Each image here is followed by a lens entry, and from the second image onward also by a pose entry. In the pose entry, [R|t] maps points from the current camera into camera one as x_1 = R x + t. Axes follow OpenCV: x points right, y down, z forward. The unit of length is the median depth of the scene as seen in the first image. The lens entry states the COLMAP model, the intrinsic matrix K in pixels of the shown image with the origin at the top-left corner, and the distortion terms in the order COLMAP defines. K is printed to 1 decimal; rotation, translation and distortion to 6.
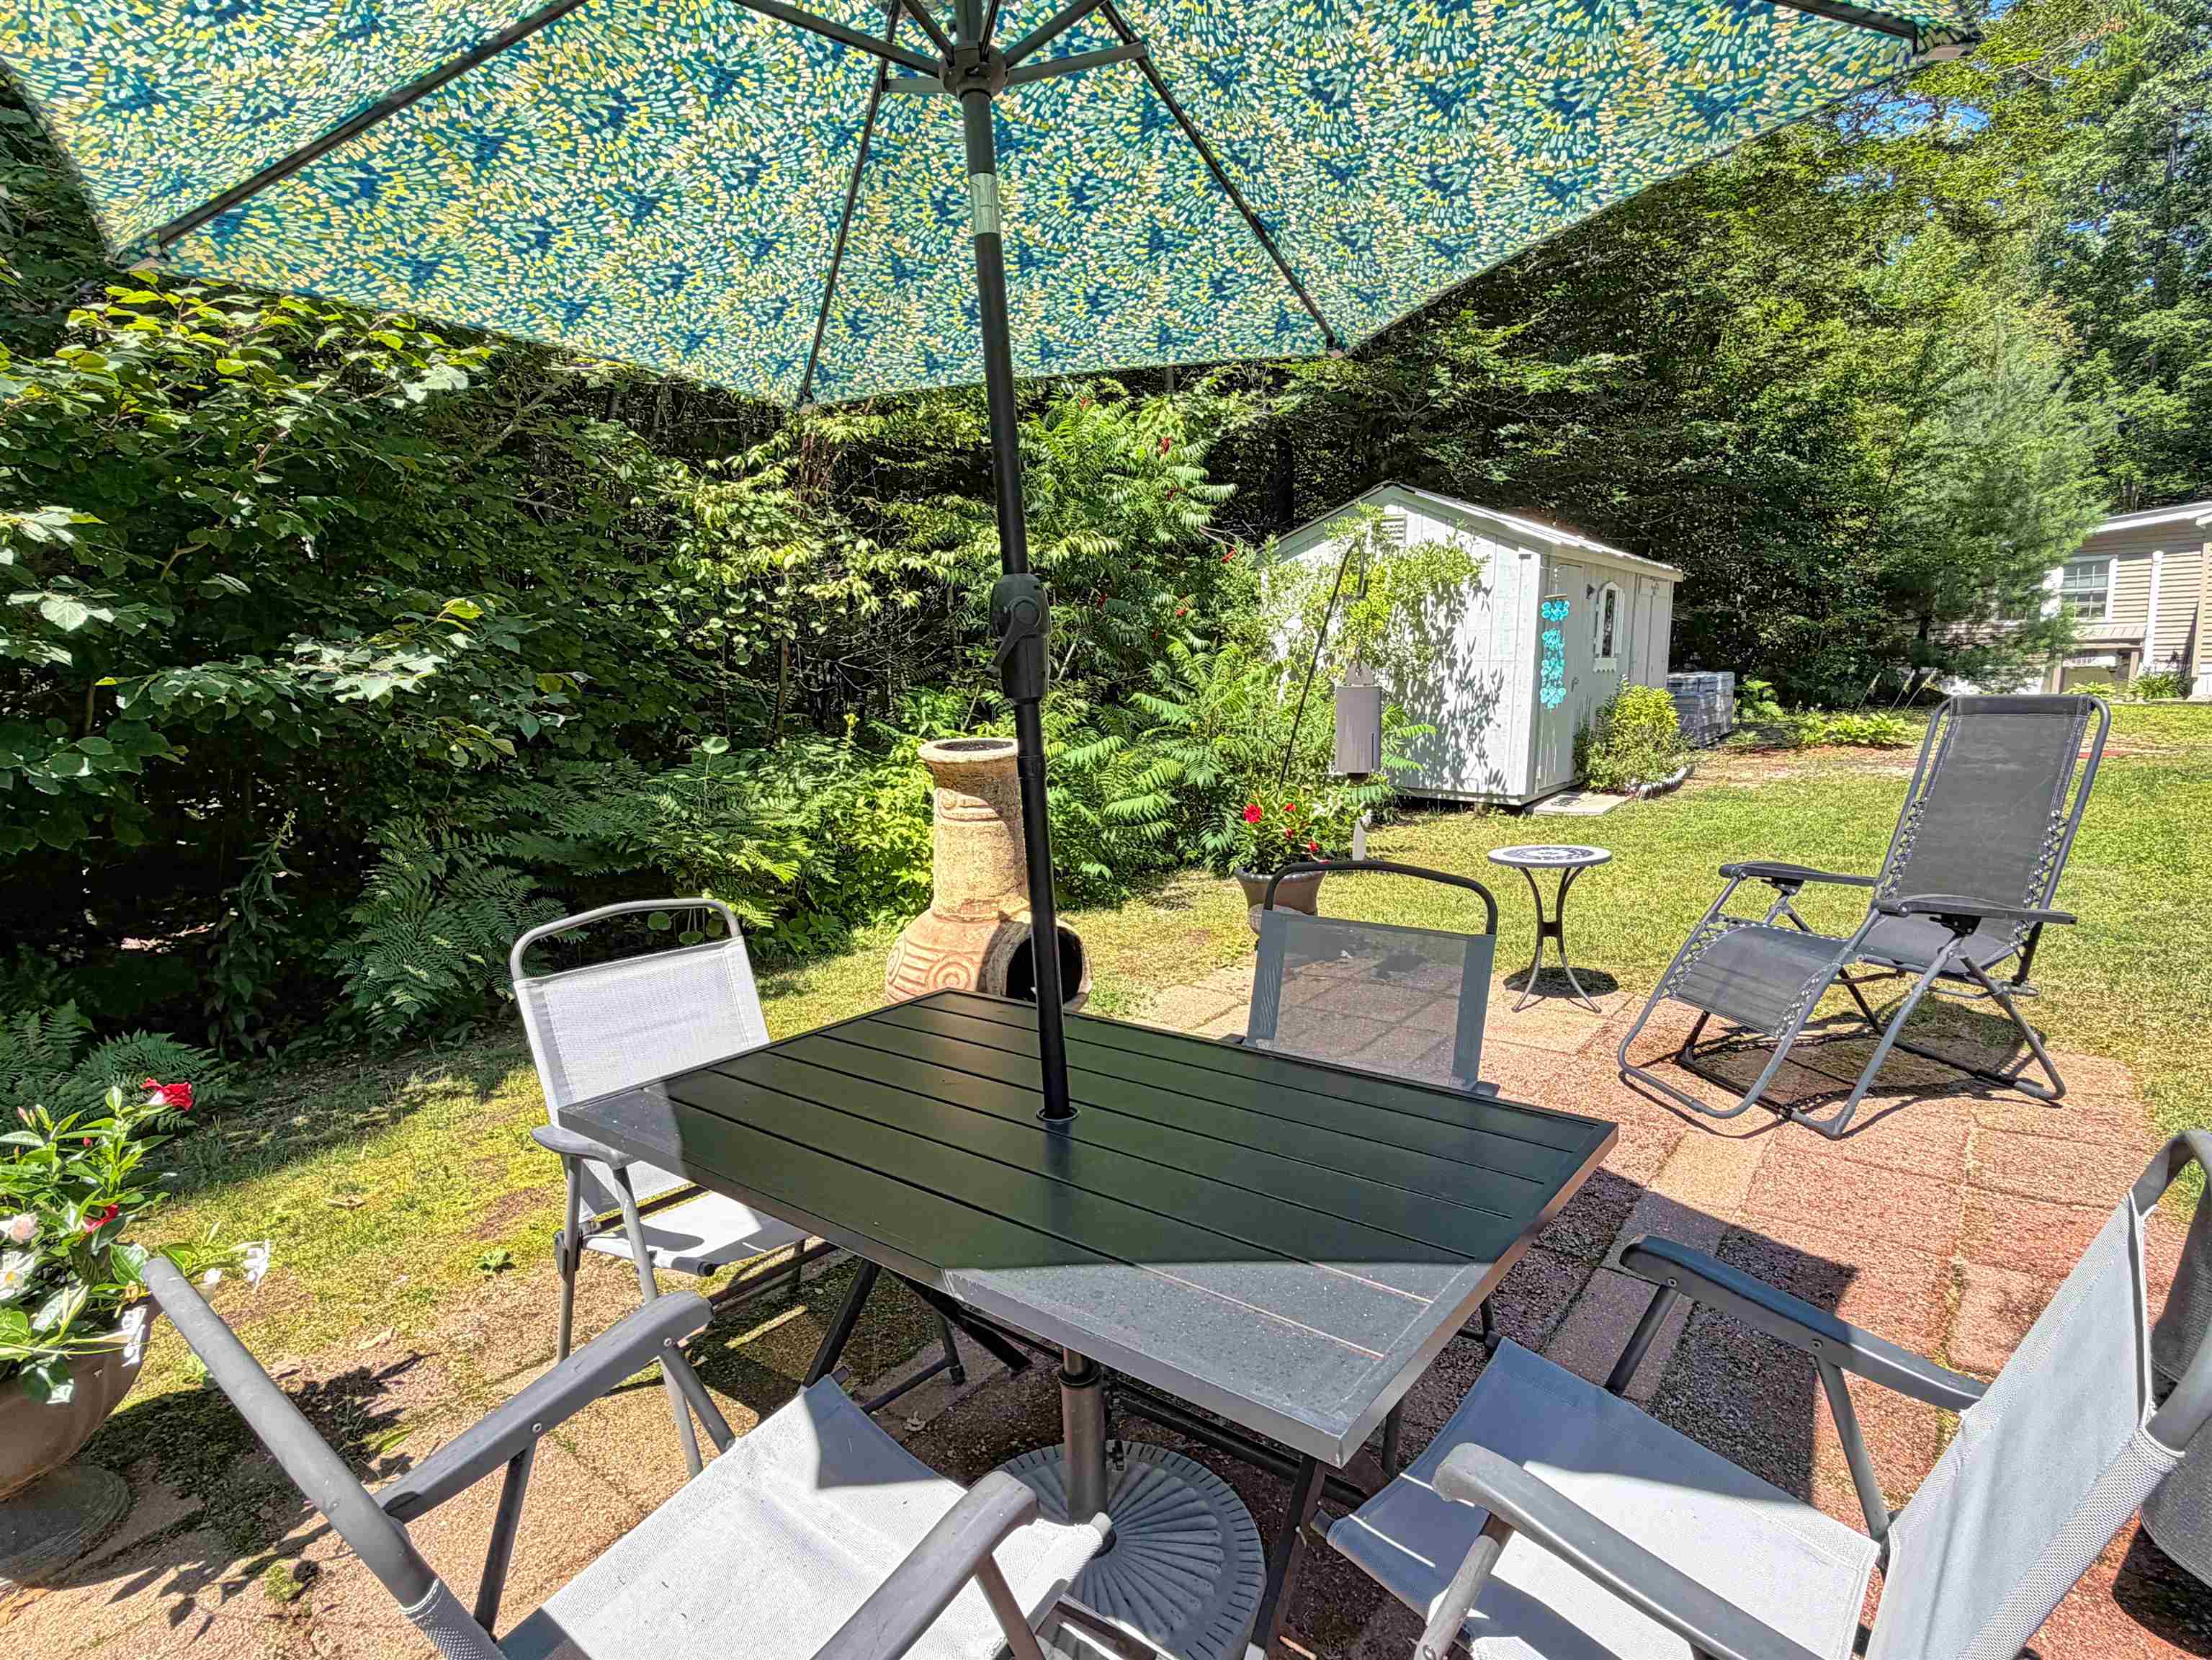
lens RADIAL K [[1138.2, 0, 1096.8], [0, 1138.2, 830.8], [0, 0, 1]] dist [0.000718, -0.000240]
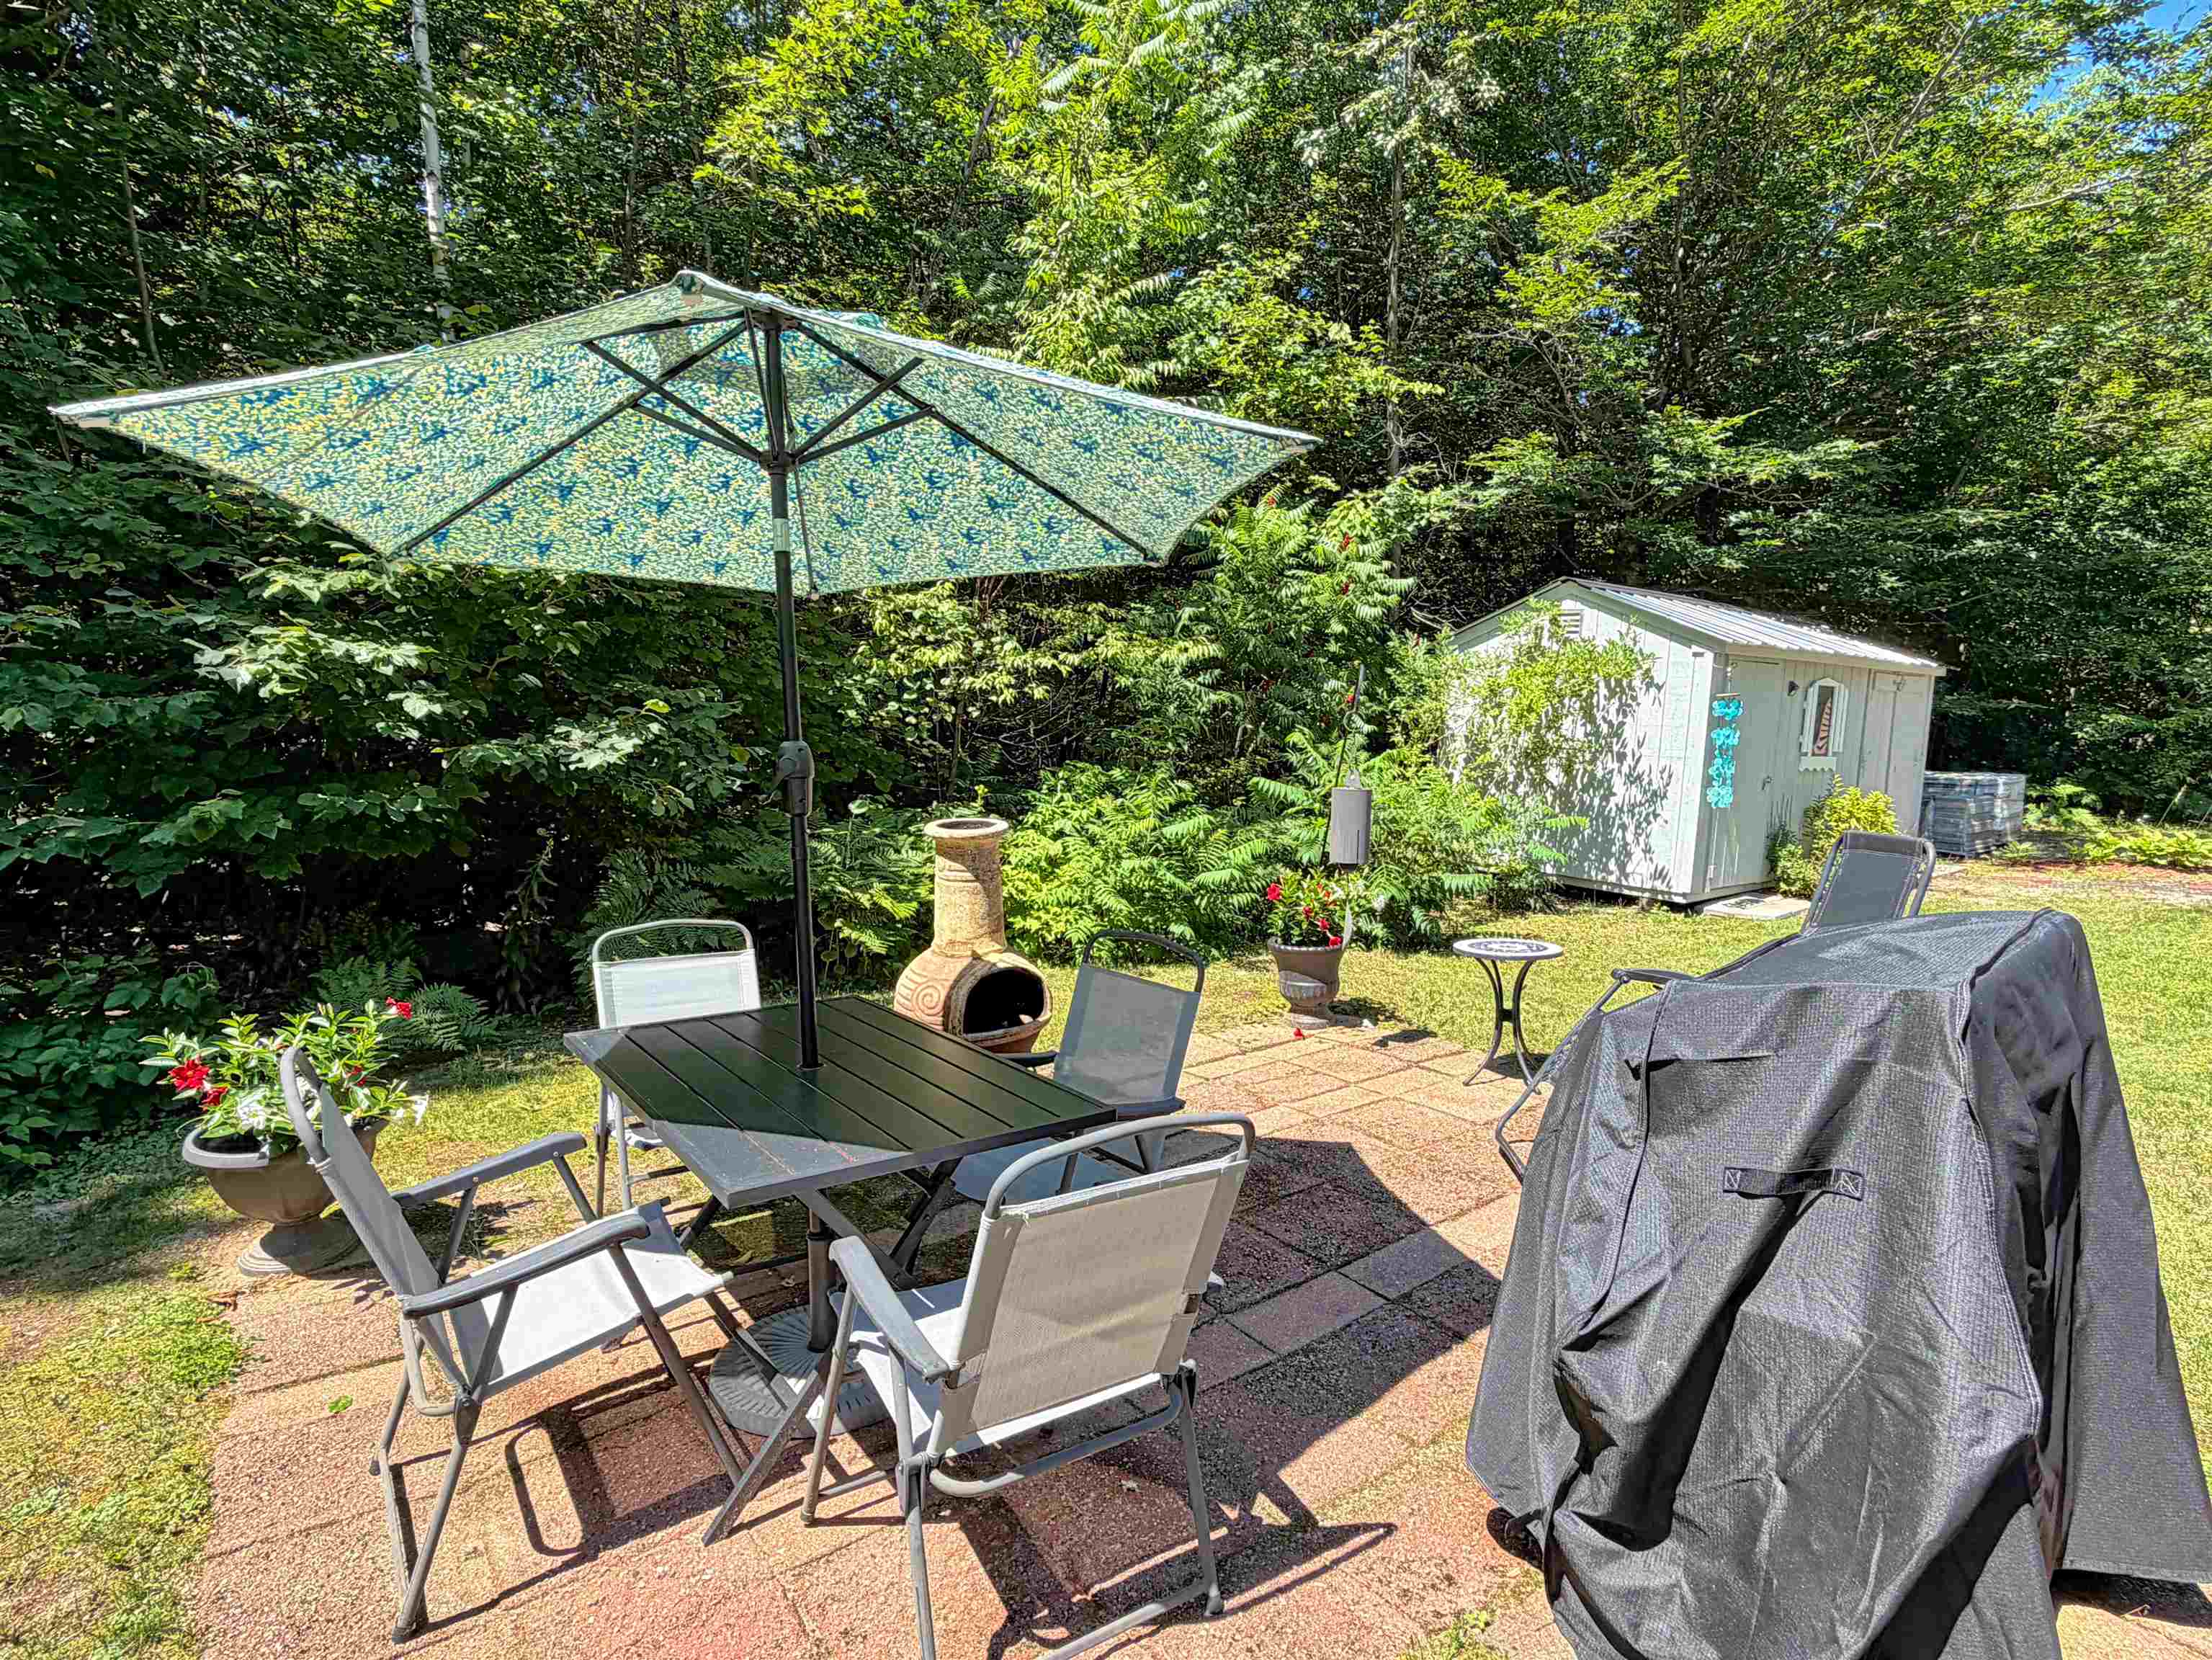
lens RADIAL K [[1138.2, 0, 1096.8], [0, 1138.2, 830.8], [0, 0, 1]] dist [0.000718, -0.000240]
pose [[0.964347, 0.060313, -0.257677, 0.190278], [-0.072915, 0.996551, -0.039623, -0.012991], [0.254399, 0.056999, 0.965418, -0.122078]]
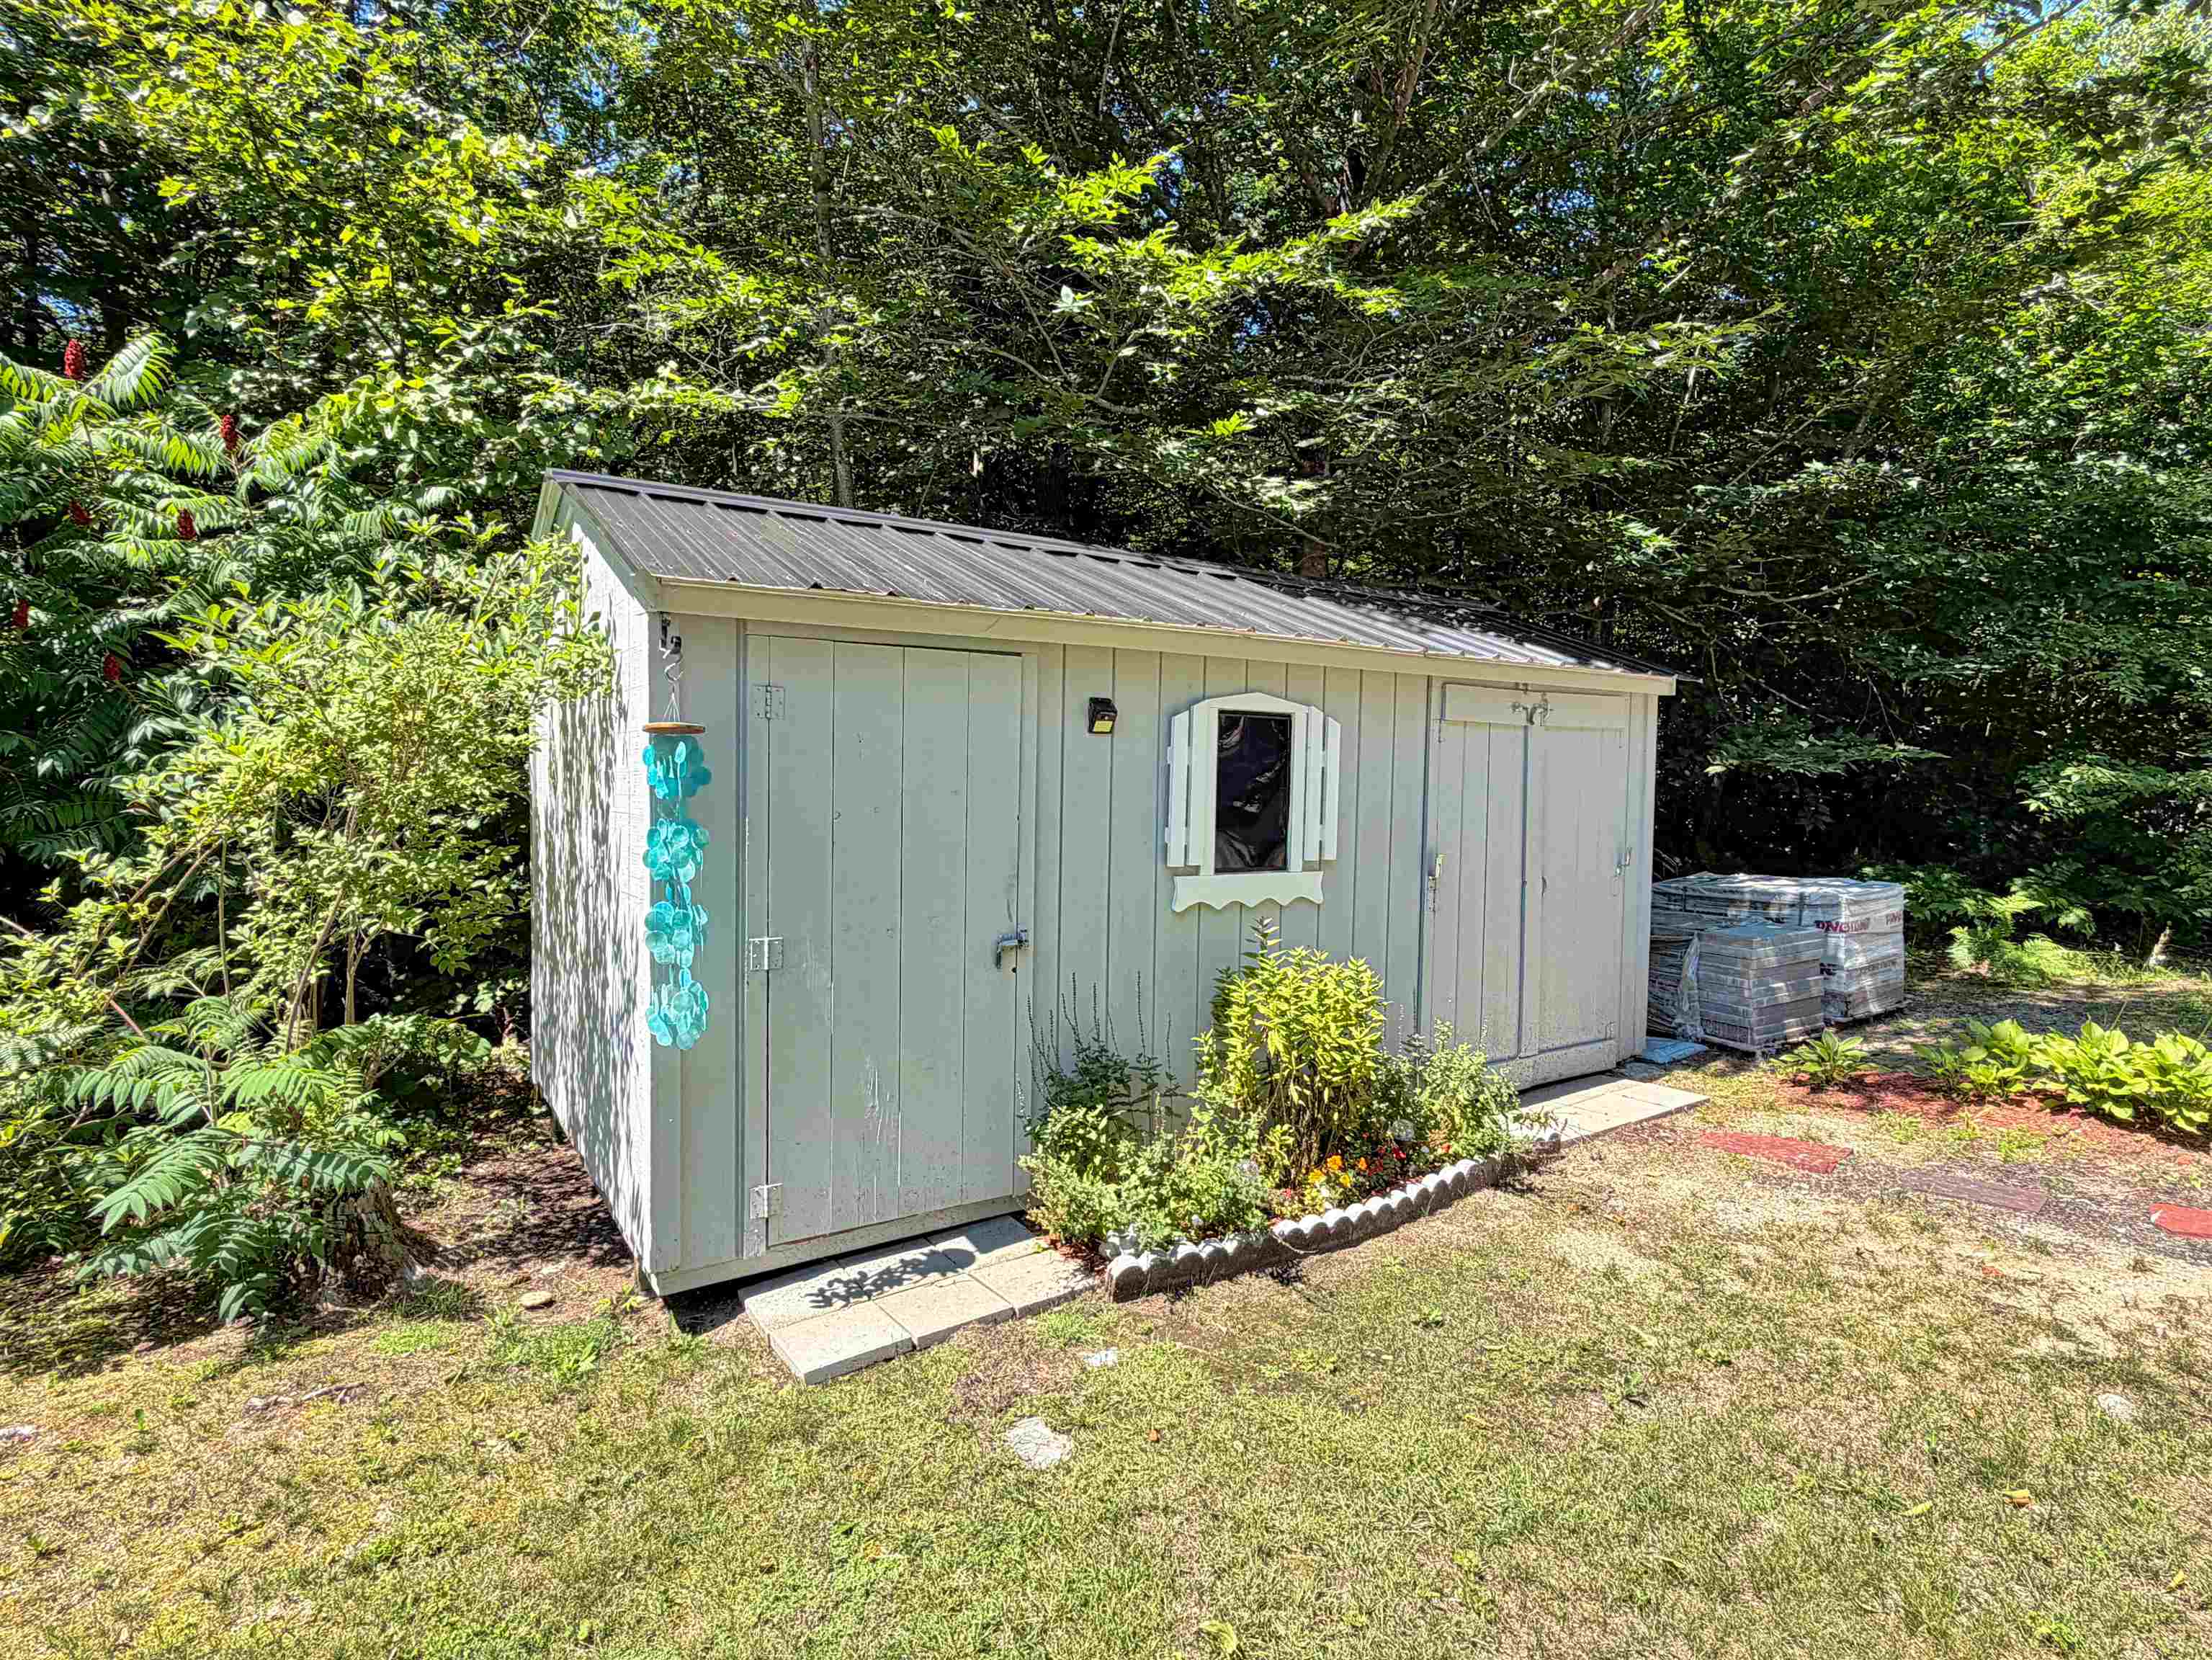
lens RADIAL K [[1138.2, 0, 1096.8], [0, 1138.2, 830.8], [0, 0, 1]] dist [0.000718, -0.000240]
pose [[0.943517, 0.037770, -0.329164, 0.877983], [-0.071144, 0.993403, -0.089942, -0.208890], [0.323595, 0.108280, 0.939980, 0.972040]]
